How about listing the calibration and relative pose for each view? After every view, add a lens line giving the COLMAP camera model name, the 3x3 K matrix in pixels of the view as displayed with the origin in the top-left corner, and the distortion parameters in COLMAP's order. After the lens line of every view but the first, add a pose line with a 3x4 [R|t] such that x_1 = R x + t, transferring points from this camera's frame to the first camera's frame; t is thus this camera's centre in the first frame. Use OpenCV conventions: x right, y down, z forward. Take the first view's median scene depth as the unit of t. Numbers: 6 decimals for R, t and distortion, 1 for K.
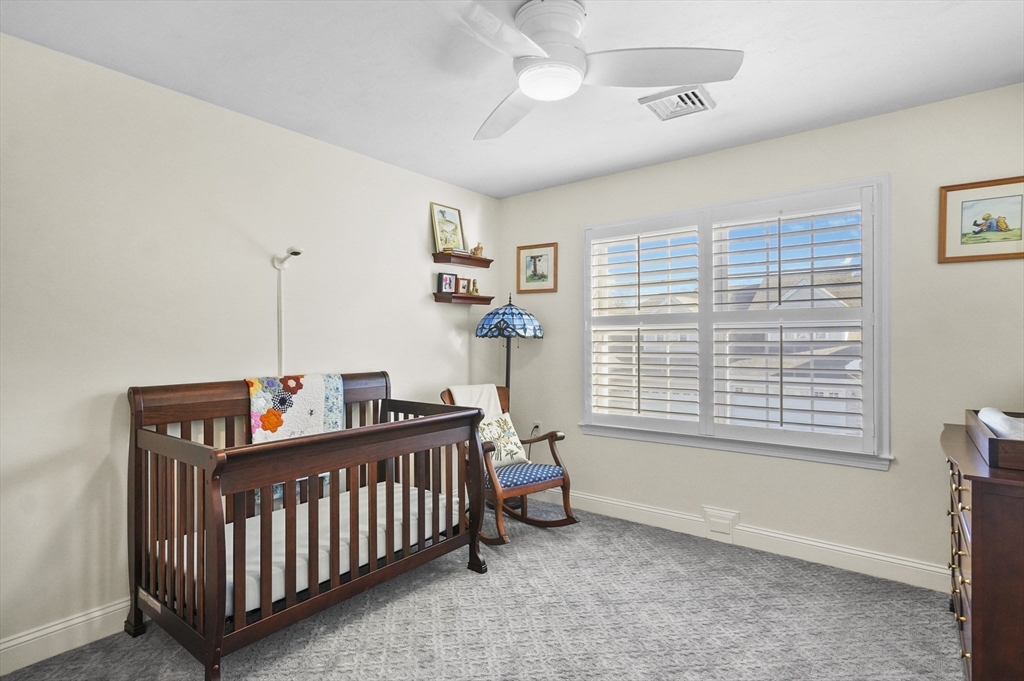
lens RADIAL K [[509.9, 0, 511.4], [0, 509.9, 340.4], [0, 0, 1]] dist [-0.000935, -0.000321]
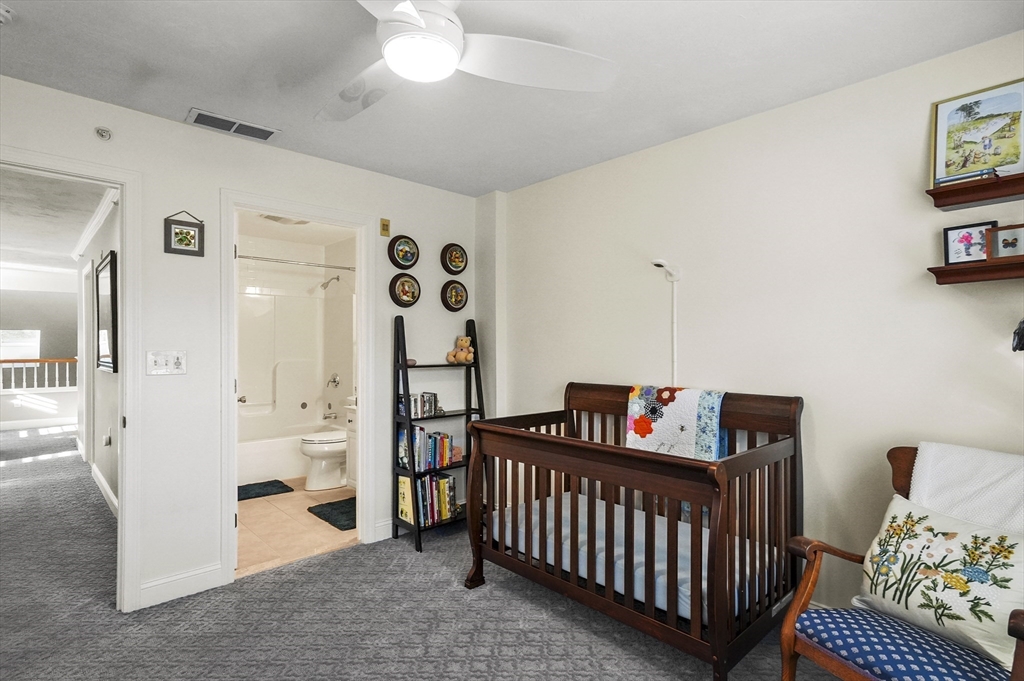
lens RADIAL K [[509.9, 0, 509.0], [0, 509.9, 345.6], [0, 0, 1]] dist [-0.000935, -0.000321]
pose [[-0.163701, -0.018671, -0.986333, 0.616700], [-0.016401, 0.999734, -0.016203, 0.009013], [0.986374, 0.013525, -0.163964, 0.866499]]
